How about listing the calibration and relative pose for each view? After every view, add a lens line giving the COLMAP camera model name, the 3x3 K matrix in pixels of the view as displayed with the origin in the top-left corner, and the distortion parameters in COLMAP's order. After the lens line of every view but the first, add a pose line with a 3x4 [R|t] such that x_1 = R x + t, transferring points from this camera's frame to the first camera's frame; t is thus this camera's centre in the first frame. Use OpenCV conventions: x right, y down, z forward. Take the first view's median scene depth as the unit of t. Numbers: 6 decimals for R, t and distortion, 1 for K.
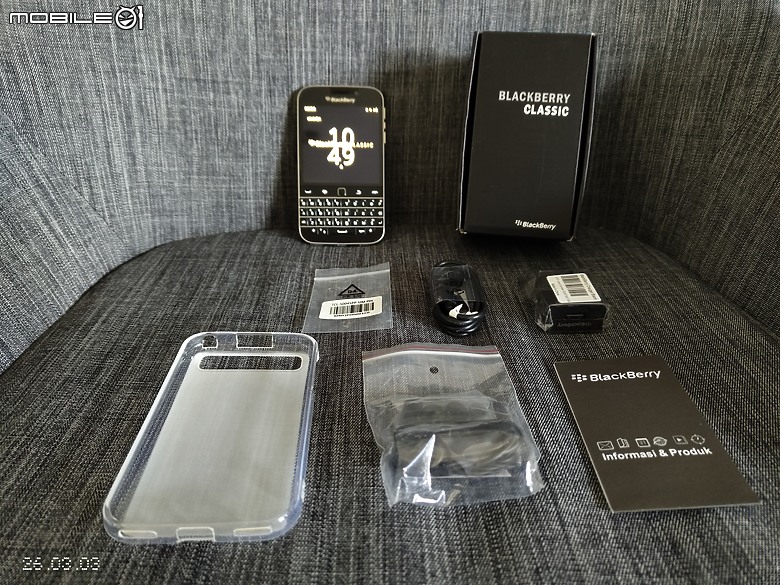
lens RADIAL K [[605.0, 0, 418.7], [0, 605.0, 307.4], [0, 0, 1]] dist [-0.013576, 0.005648]
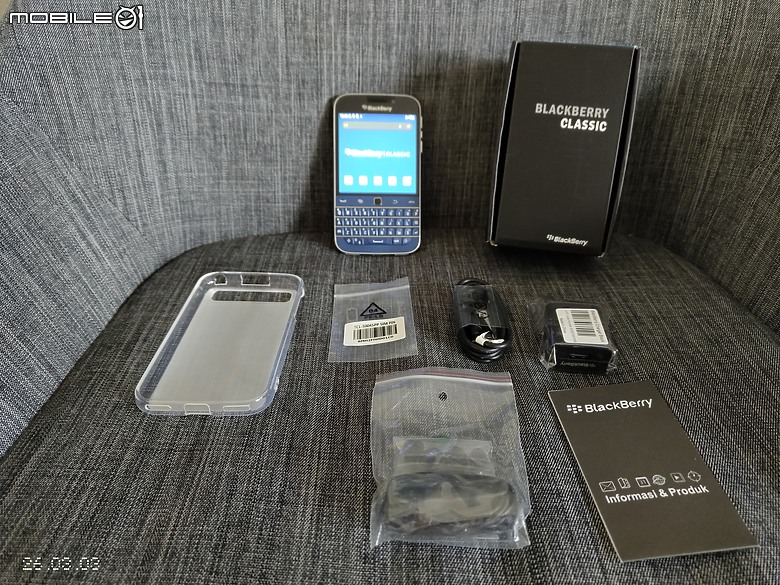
lens RADIAL K [[605.0, 0, 409.4], [0, 605.0, 300.8], [0, 0, 1]] dist [-0.013576, 0.005648]
pose [[0.999826, 0.012858, -0.013496, -0.053317], [-0.011883, 0.997477, 0.069995, -0.102048], [0.014362, -0.069823, 0.997456, -0.004473]]
